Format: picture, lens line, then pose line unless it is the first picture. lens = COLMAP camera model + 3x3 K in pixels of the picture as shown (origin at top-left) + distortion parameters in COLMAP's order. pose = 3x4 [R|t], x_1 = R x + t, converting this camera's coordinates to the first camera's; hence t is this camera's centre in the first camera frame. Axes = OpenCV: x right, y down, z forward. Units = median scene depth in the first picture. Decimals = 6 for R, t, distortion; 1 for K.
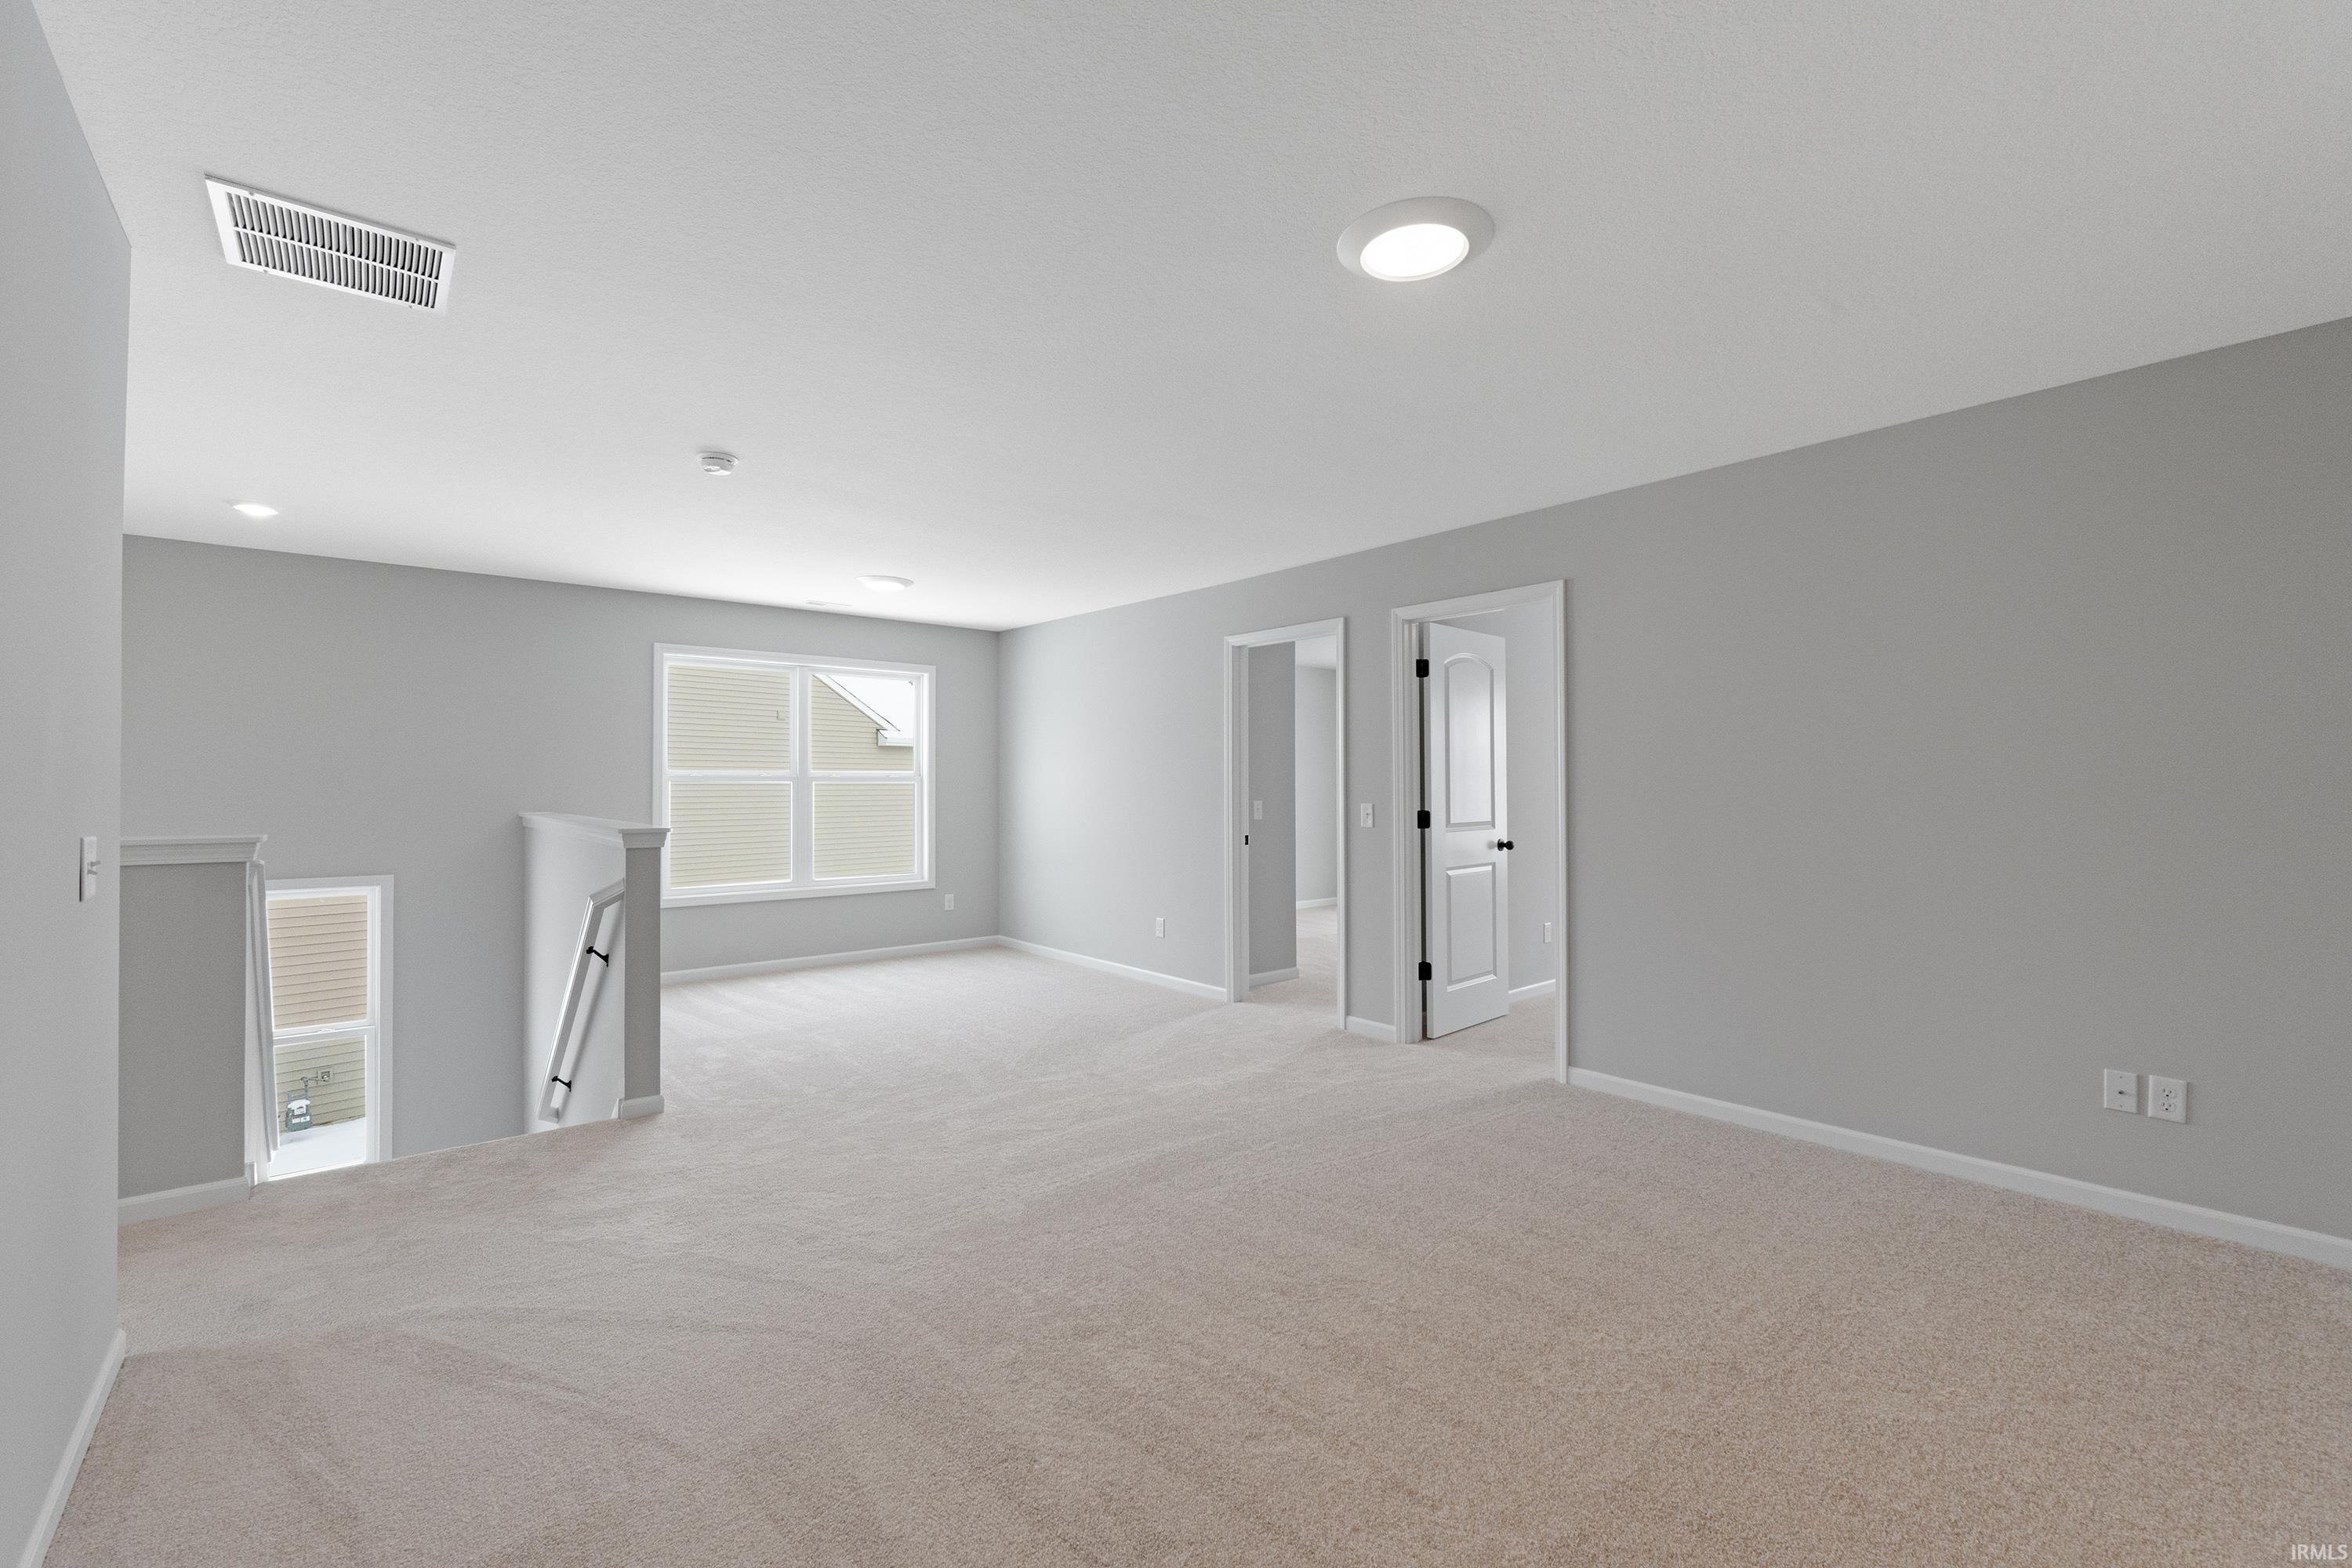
lens RADIAL K [[989.3, 0, 1166.9], [0, 989.3, 788.0], [0, 0, 1]] dist [0.000158, -0.000025]
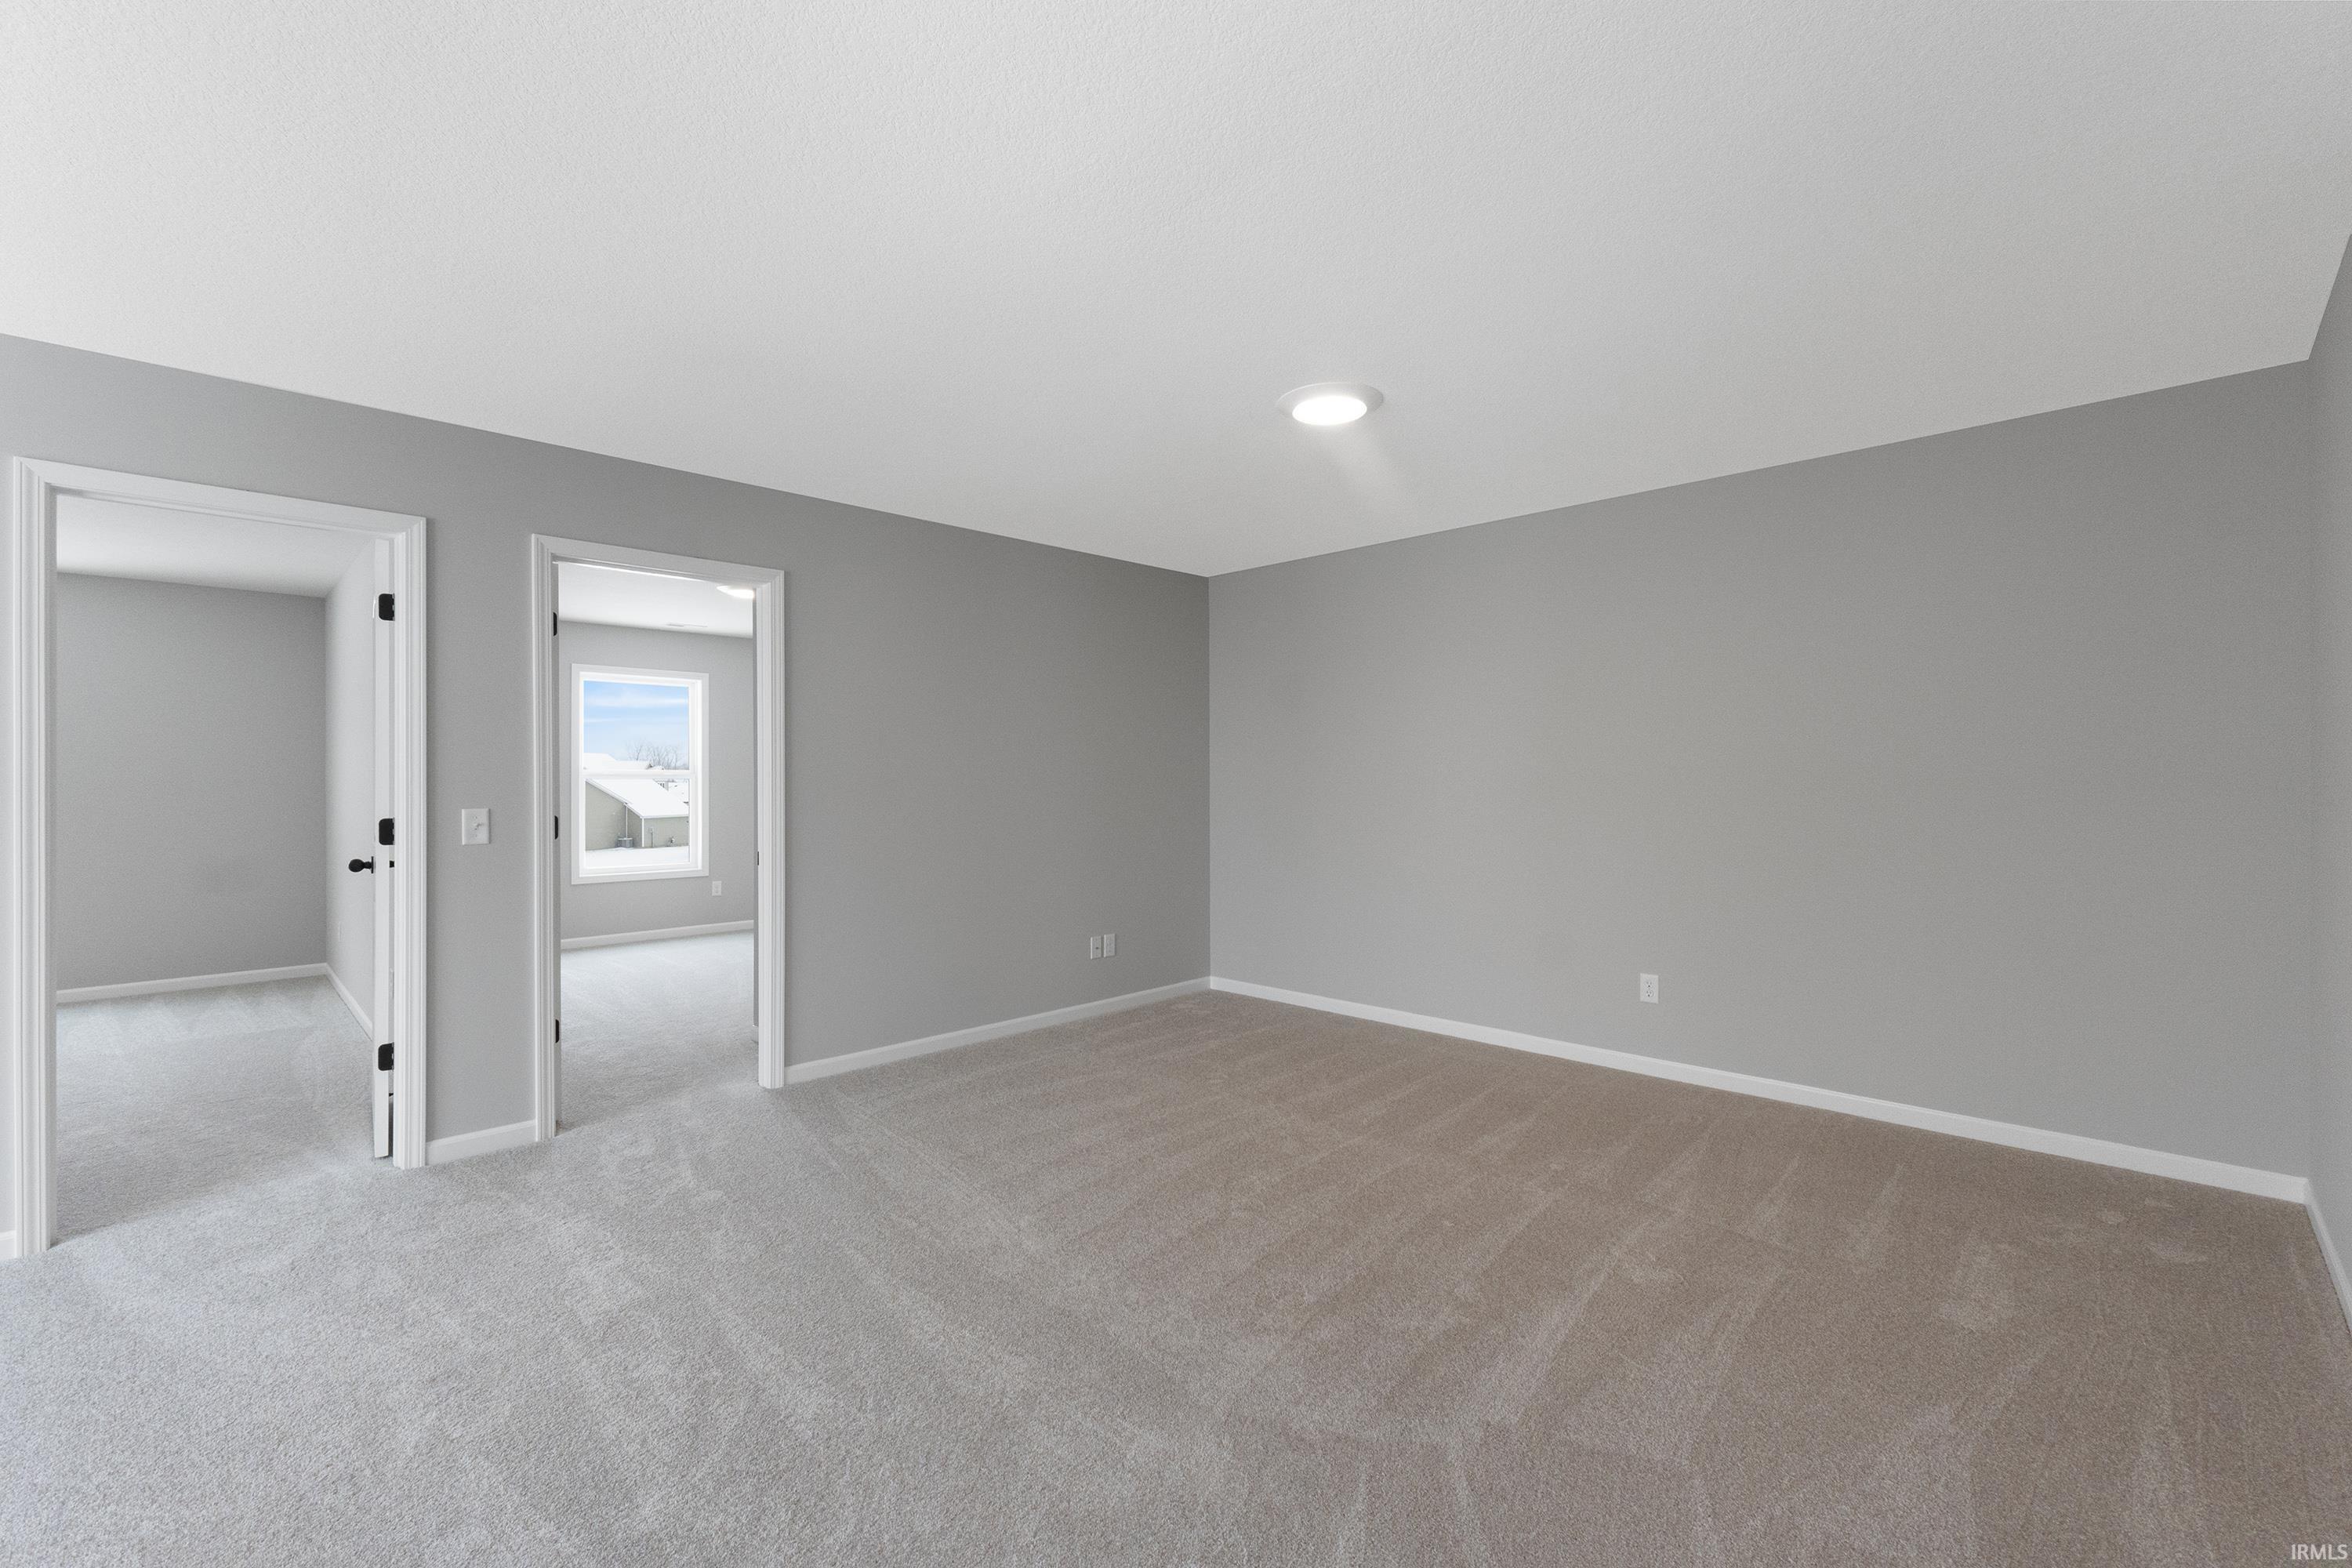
lens RADIAL K [[989.3, 0, 1171.5], [0, 989.3, 776.0], [0, 0, 1]] dist [0.000158, -0.000025]
pose [[-0.081588, 0.003043, 0.996662, -0.512705], [0.000671, 0.999995, -0.002998, -0.004820], [-0.996666, 0.000424, -0.081589, 0.585320]]
